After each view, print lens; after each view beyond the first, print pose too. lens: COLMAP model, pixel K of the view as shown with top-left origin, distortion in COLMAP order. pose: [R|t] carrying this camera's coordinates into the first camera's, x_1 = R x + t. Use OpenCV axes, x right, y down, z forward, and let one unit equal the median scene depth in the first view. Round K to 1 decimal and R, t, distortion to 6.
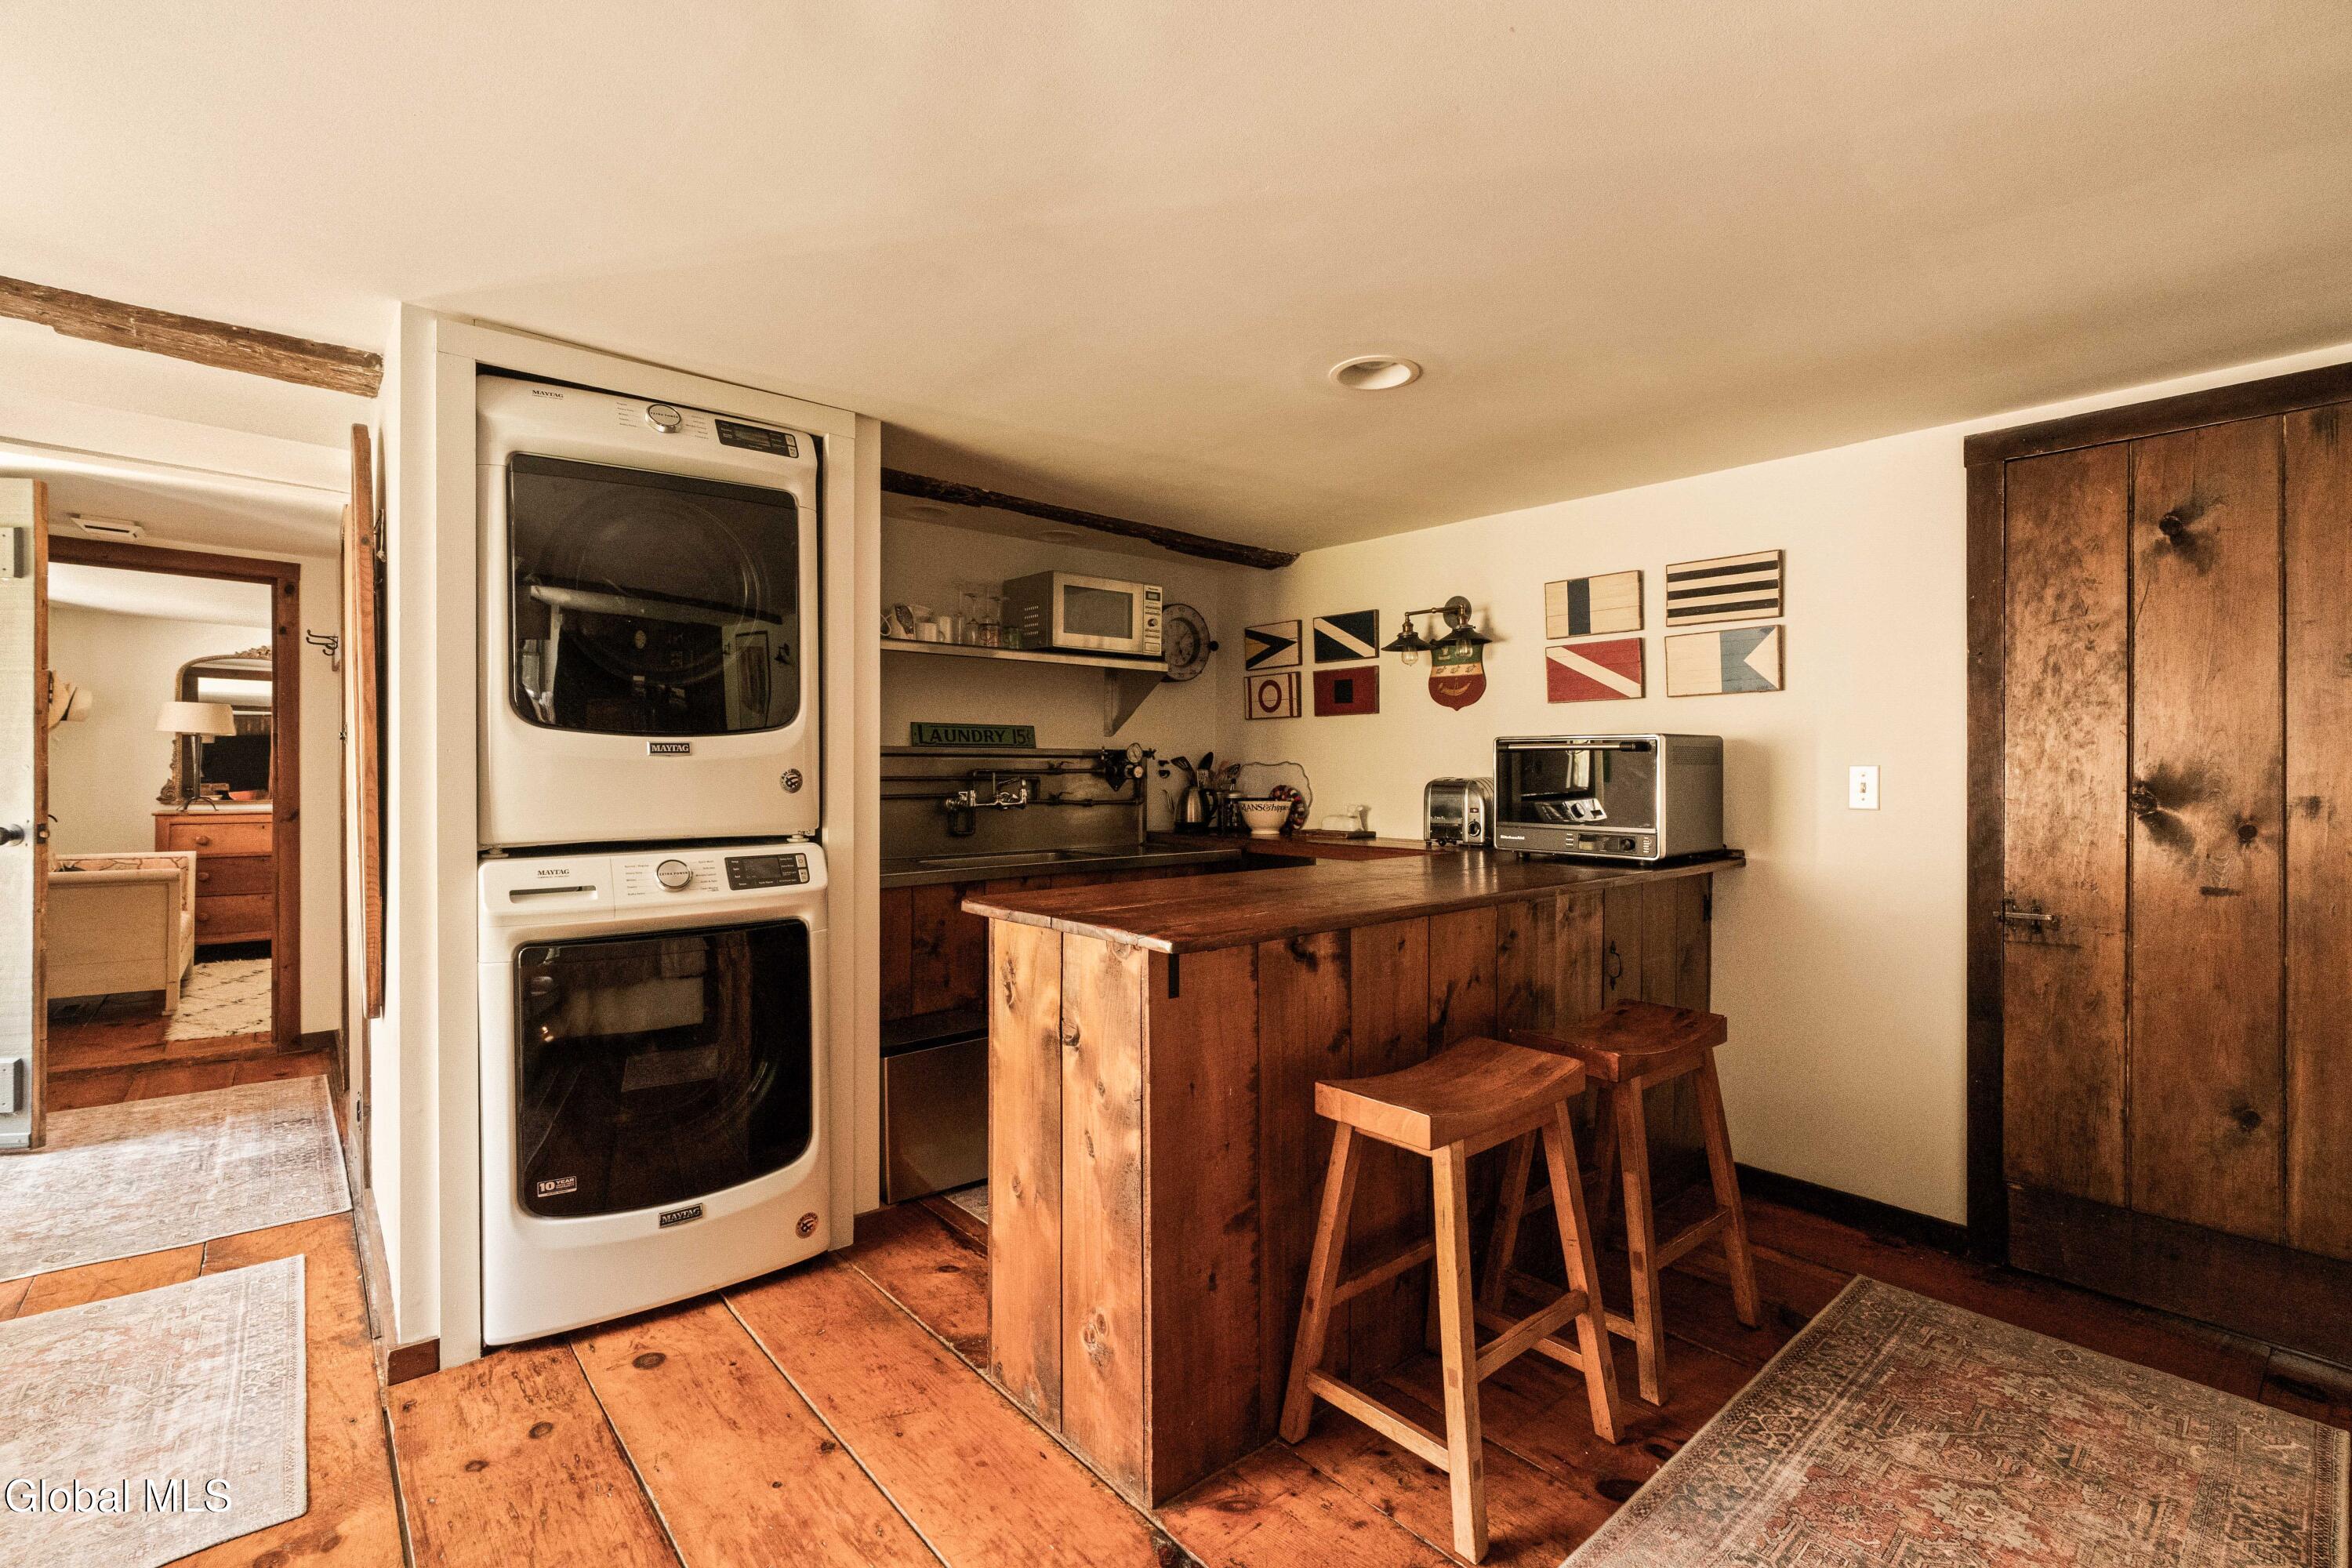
lens RADIAL K [[1040.7, 0, 1175.8], [0, 1040.7, 782.5], [0, 0, 1]] dist [-0.003345, 0.000596]
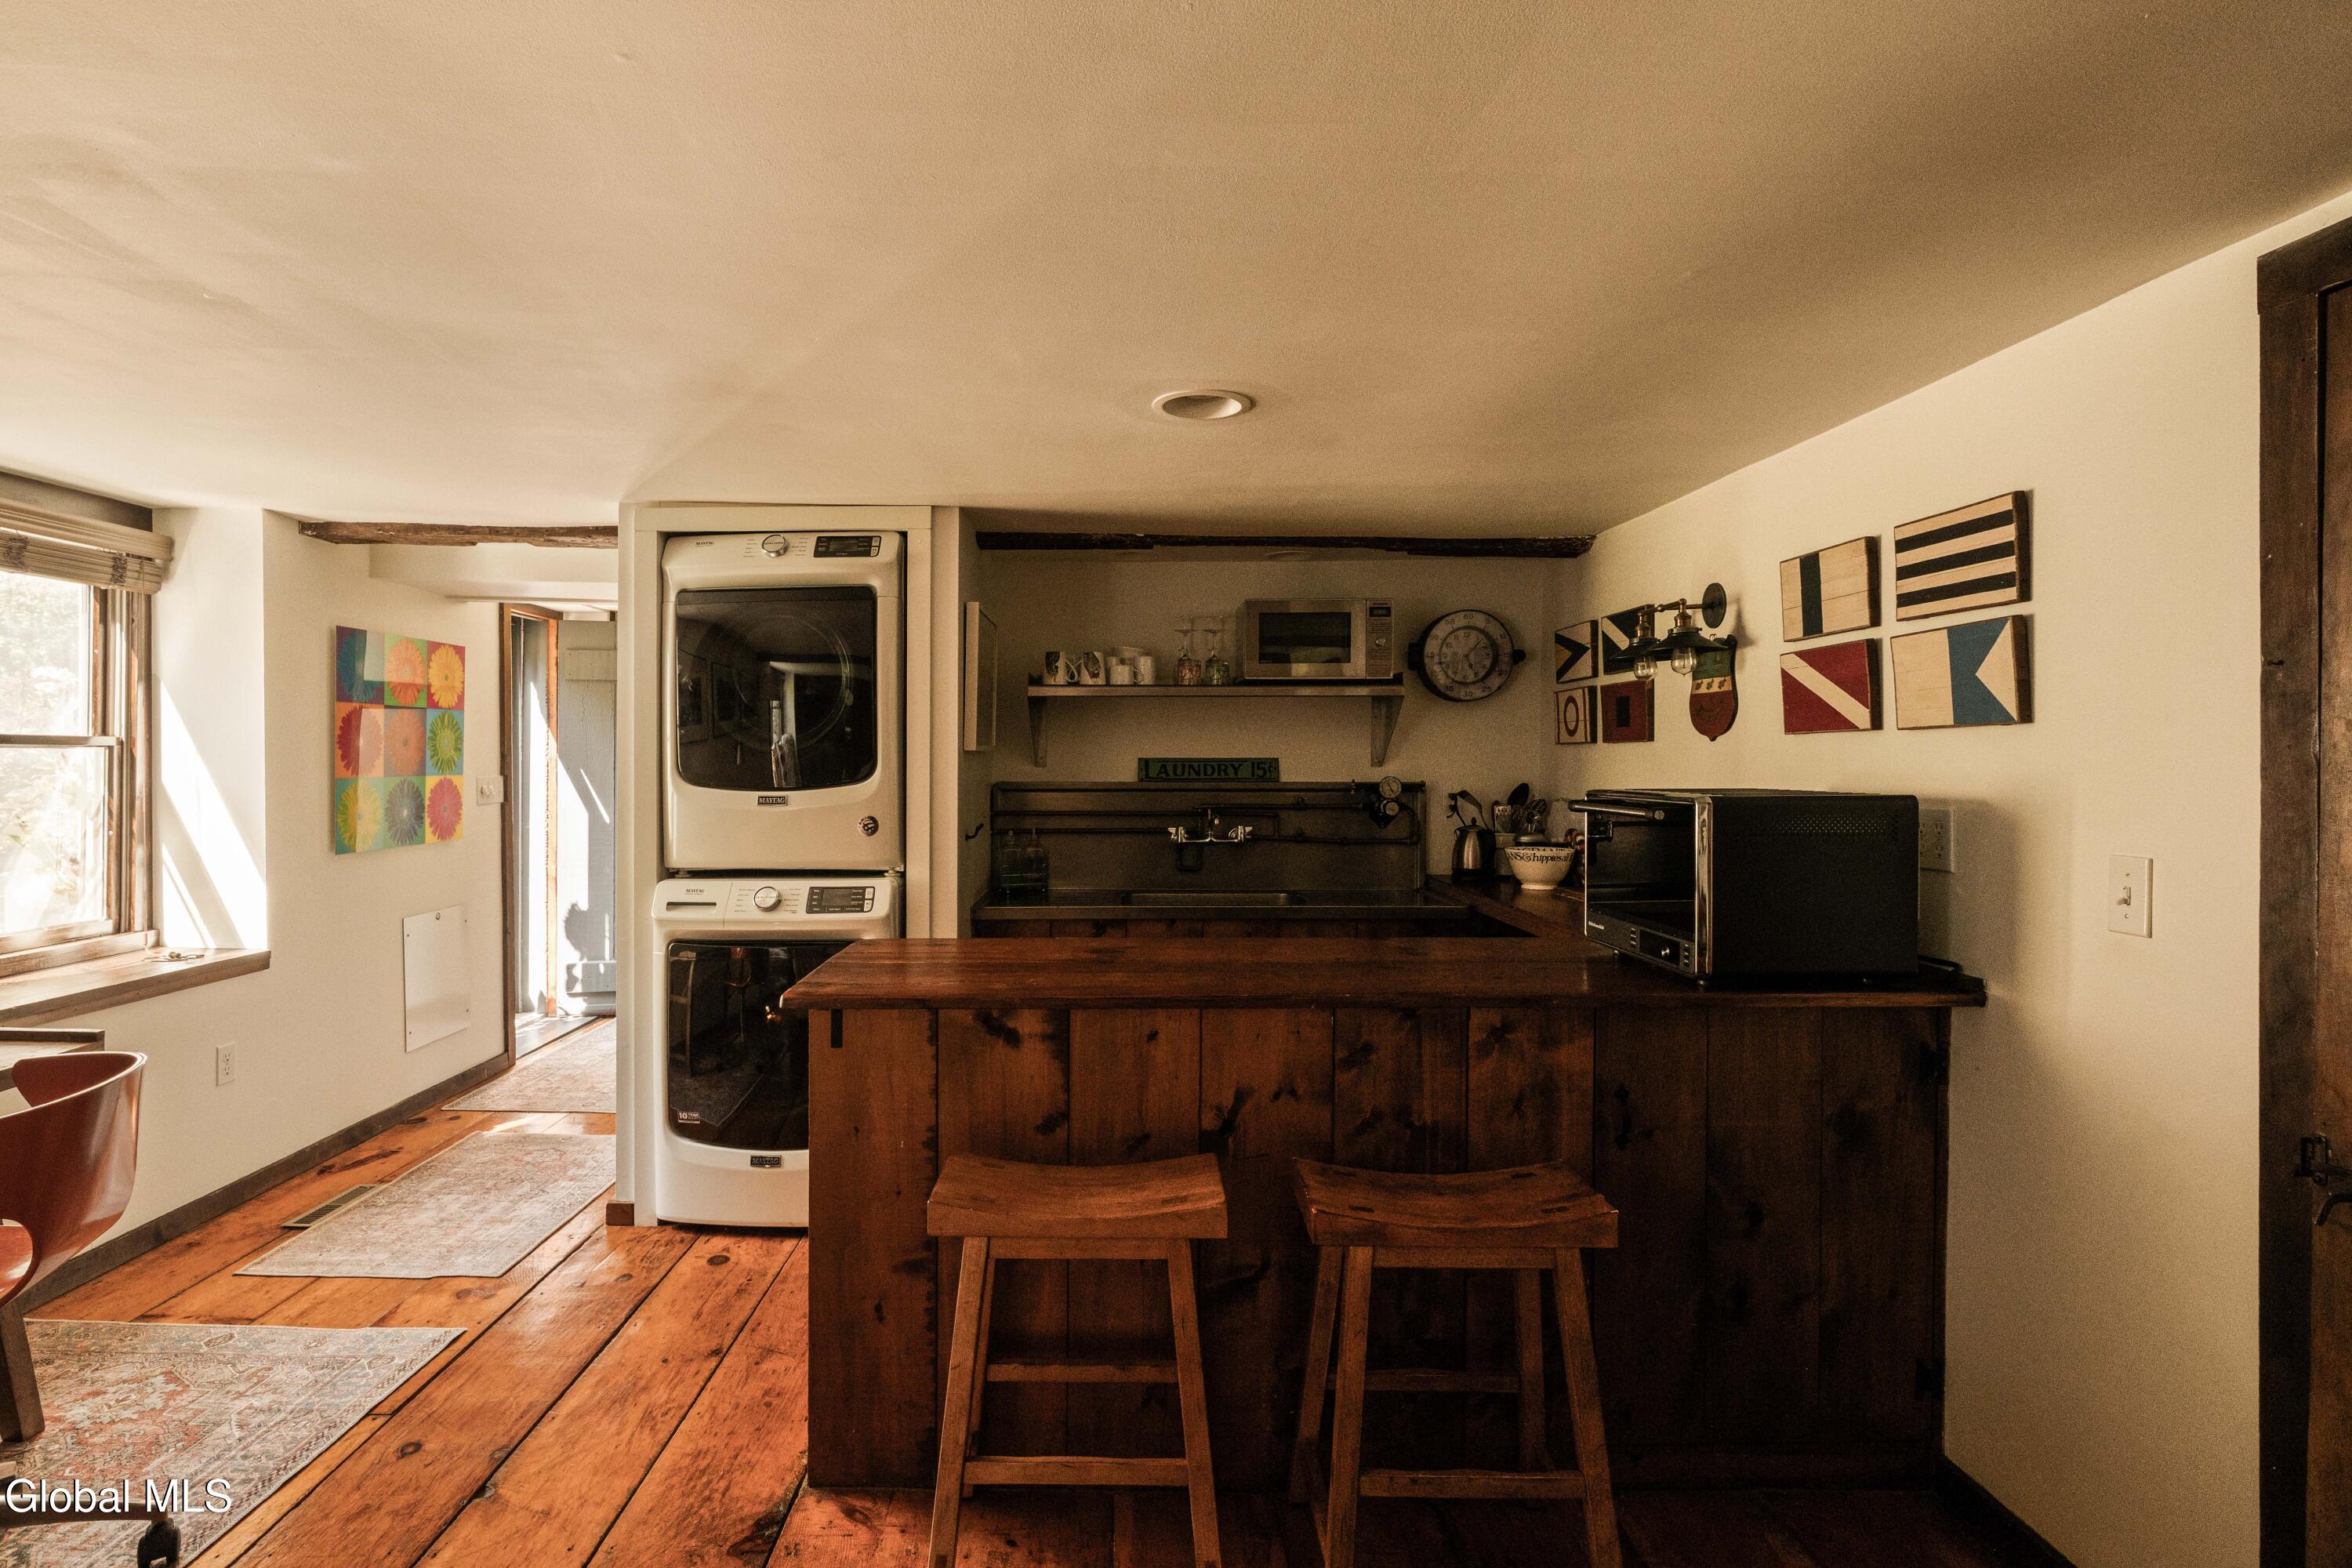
lens RADIAL K [[1206.0, 0, 1171.8], [0, 1206.0, 769.1], [0, 0, 1]] dist [-0.004038, 0.000404]
pose [[0.753256, 0.006748, -0.657692, 0.781483], [-0.007627, 0.999970, 0.001525, -0.069290], [0.657683, 0.003868, 0.753285, 0.172316]]
